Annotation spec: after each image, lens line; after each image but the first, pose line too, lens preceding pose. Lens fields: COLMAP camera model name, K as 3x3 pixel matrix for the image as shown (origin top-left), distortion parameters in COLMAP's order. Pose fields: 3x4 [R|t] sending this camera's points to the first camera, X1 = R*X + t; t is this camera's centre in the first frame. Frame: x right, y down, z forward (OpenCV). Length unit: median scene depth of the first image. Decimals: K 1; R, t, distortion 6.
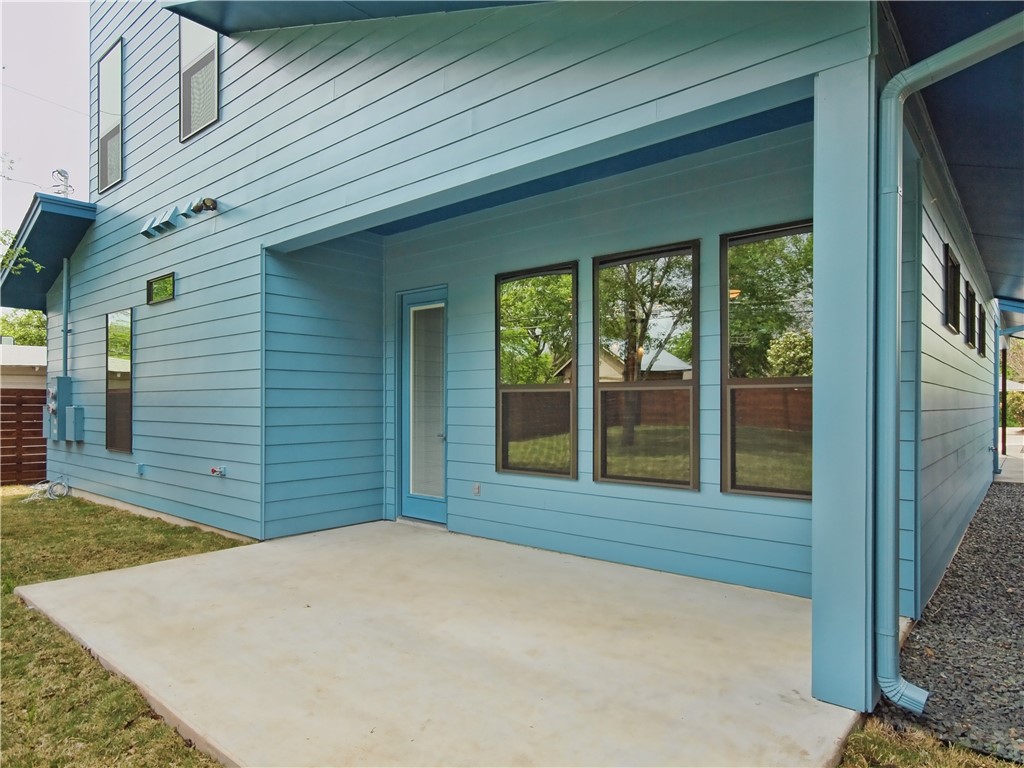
lens RADIAL K [[622.1, 0, 509.2], [0, 622.1, 393.7], [0, 0, 1]] dist [0.004075, 0.001363]
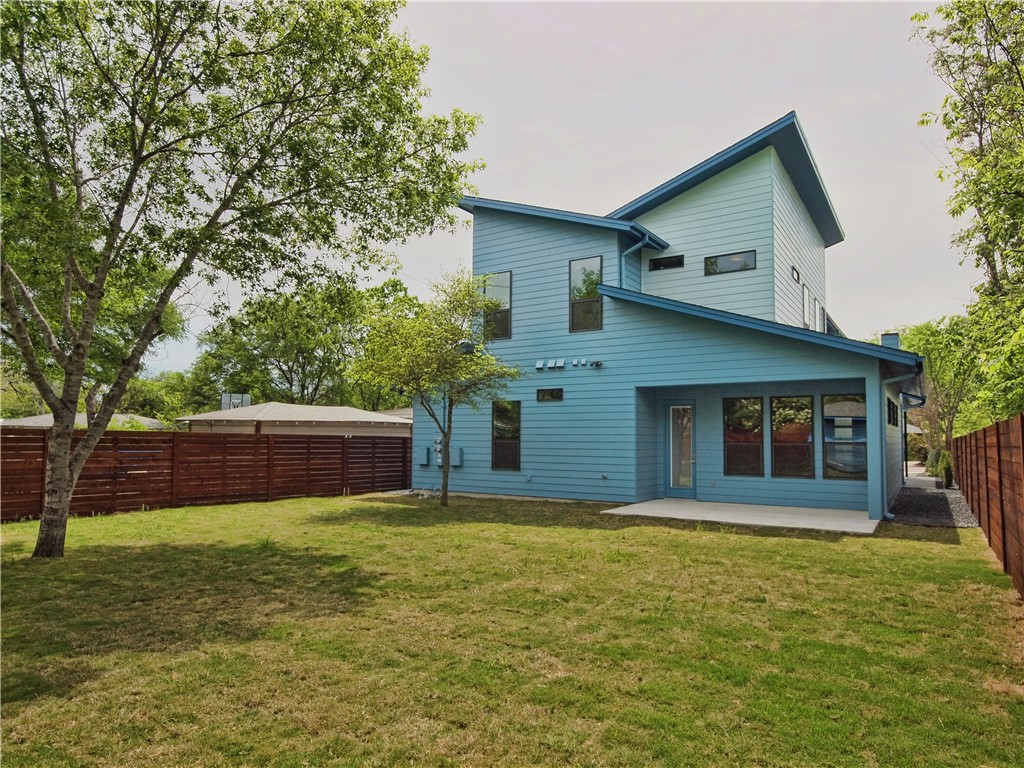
lens RADIAL K [[622.1, 0, 514.9], [0, 622.1, 383.7], [0, 0, 1]] dist [0.004075, 0.001363]
pose [[0.993659, 0.012814, 0.111702, -0.859169], [-0.004934, 0.997497, -0.070538, -0.047717], [-0.112326, 0.069539, 0.991235, -1.081215]]
